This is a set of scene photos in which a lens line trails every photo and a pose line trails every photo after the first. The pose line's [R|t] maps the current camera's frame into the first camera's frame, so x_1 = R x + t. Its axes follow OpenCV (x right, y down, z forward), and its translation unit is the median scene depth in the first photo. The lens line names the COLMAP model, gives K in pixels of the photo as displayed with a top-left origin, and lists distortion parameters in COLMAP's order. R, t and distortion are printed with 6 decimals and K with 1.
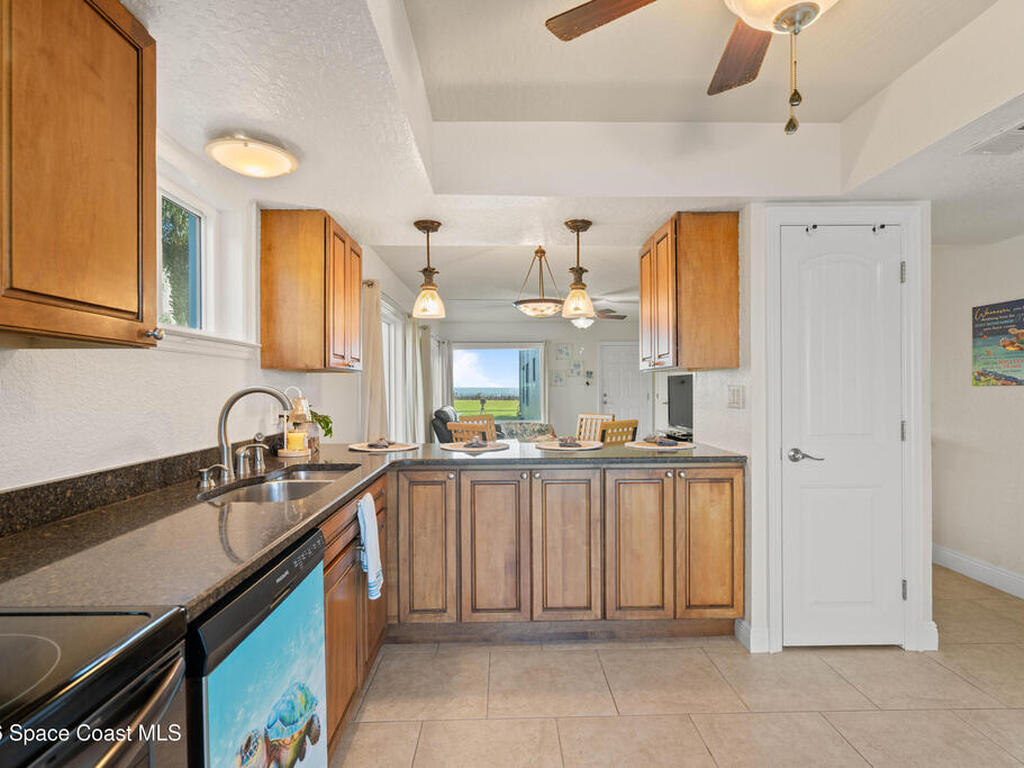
lens RADIAL K [[519.7, 0, 508.7], [0, 519.7, 393.0], [0, 0, 1]] dist [-0.005384, 0.004474]
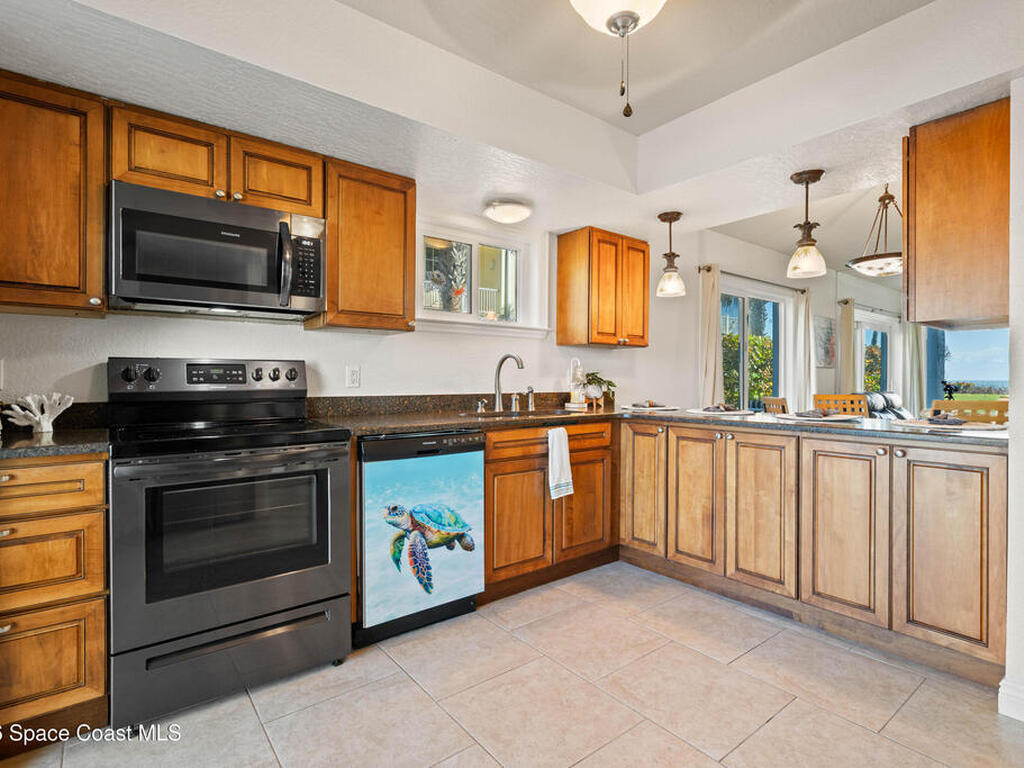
lens RADIAL K [[519.7, 0, 514.0], [0, 519.7, 381.8], [0, 0, 1]] dist [-0.005384, 0.004474]
pose [[0.604026, 0.012138, -0.796872, 0.612679], [-0.015710, 0.999871, 0.003322, 0.051918], [0.796810, 0.010512, 0.604139, 0.030801]]
